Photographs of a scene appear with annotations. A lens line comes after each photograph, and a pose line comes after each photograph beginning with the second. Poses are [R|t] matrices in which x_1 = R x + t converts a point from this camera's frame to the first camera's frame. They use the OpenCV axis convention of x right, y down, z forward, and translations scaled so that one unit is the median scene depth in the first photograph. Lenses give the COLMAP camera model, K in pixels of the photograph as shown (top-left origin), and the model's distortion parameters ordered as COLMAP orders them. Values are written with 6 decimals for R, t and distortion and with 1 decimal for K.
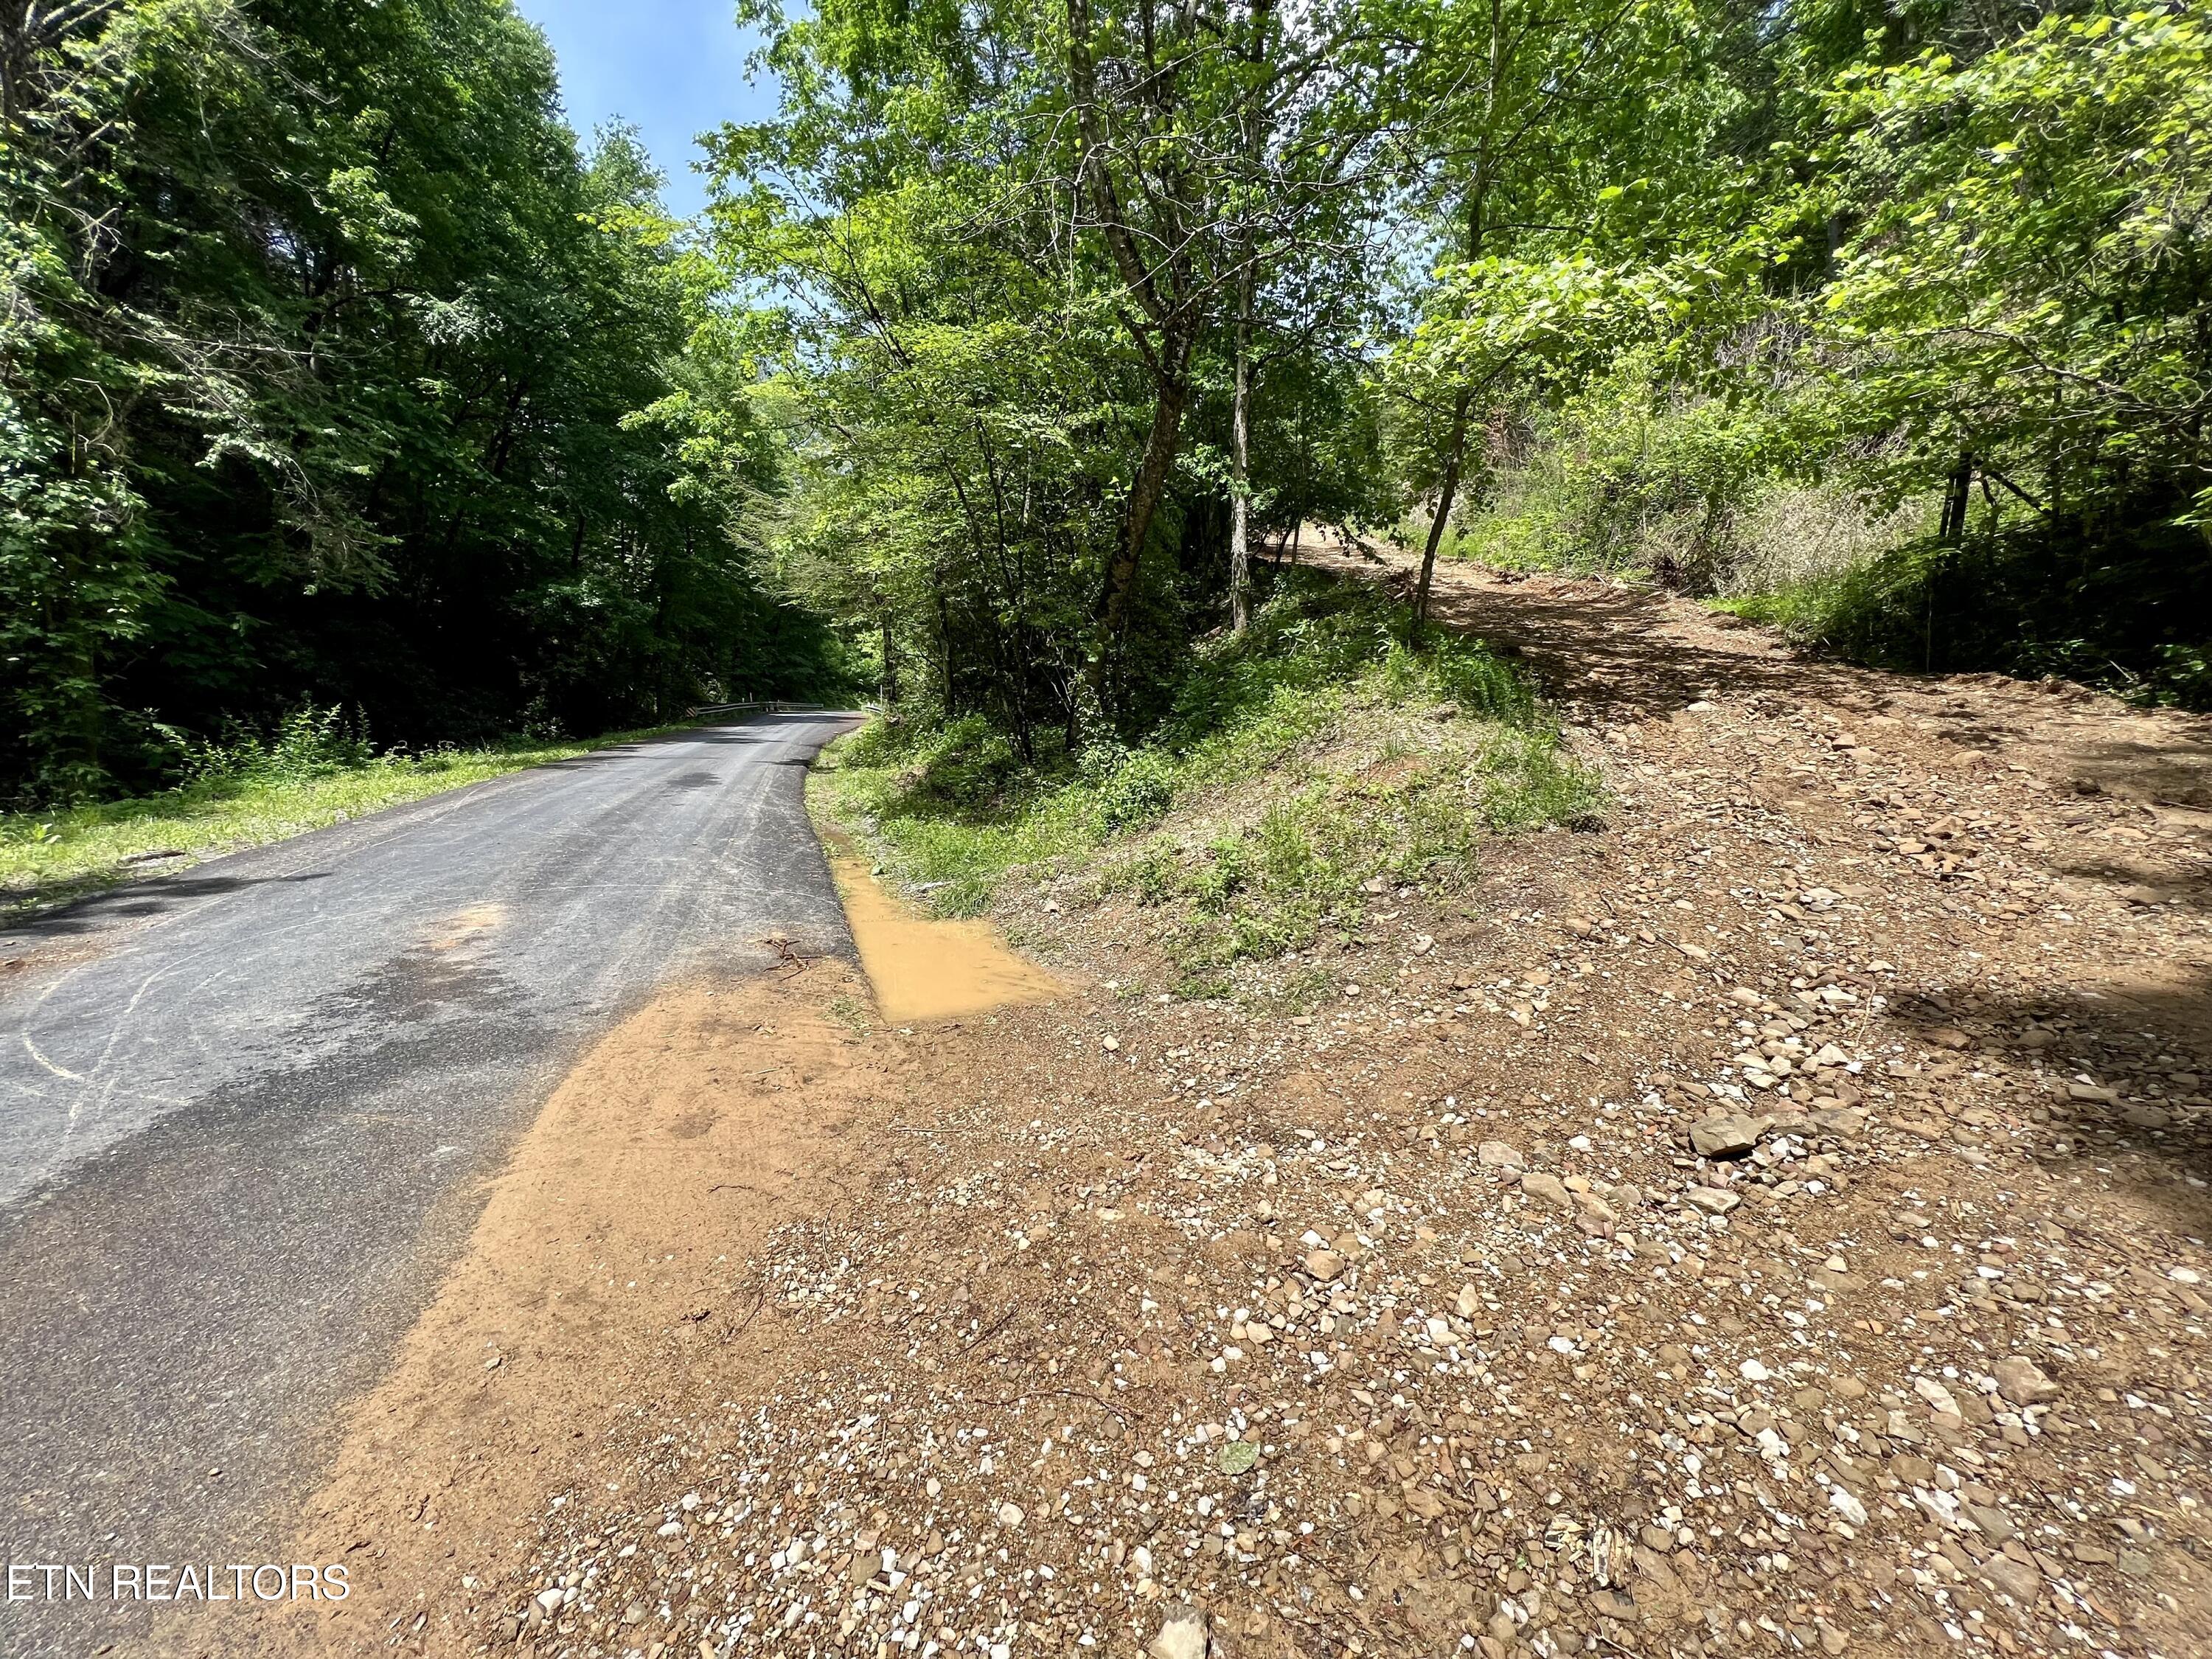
lens RADIAL K [[883.0, 0, 1102.2], [0, 883.0, 835.5], [0, 0, 1]] dist [0.000097, -0.000132]
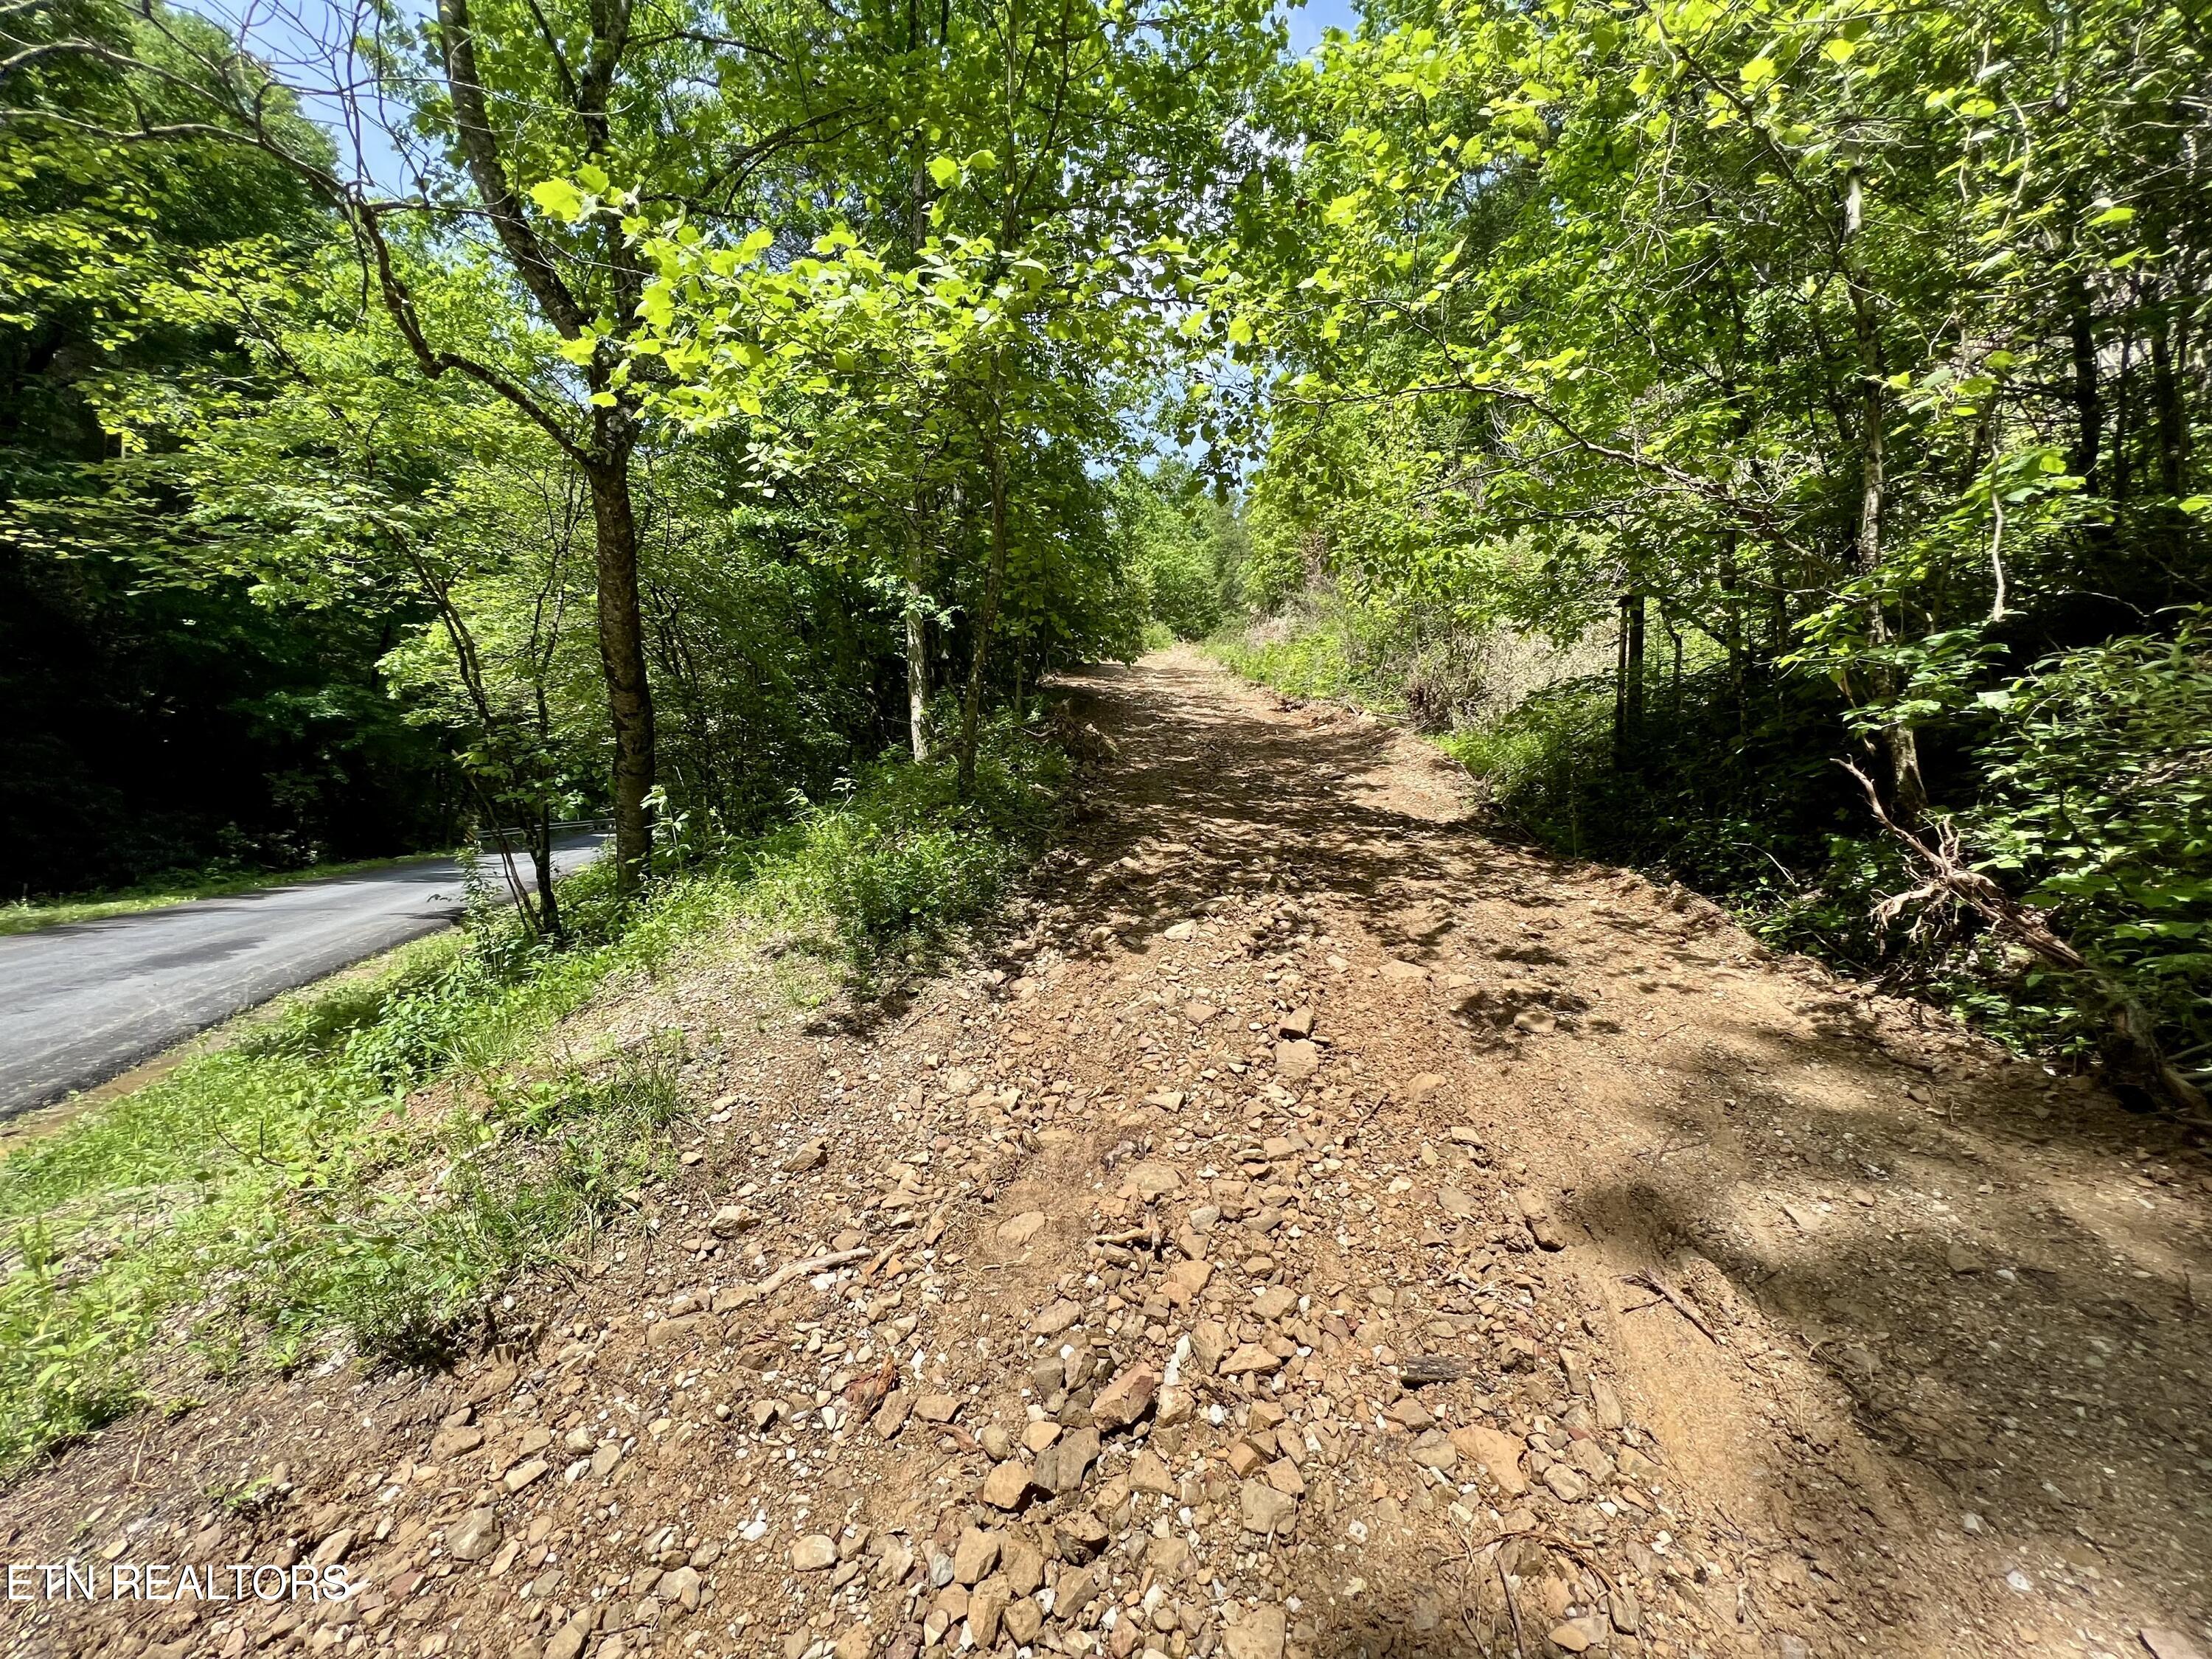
lens RADIAL K [[883.0, 0, 1109.4], [0, 883.0, 822.0], [0, 0, 1]] dist [0.000097, -0.000132]
pose [[0.996074, 0.003183, 0.088465, 0.303171], [0.009037, 0.990475, -0.137393, -0.072463], [-0.088060, 0.137653, 0.986558, 0.190275]]
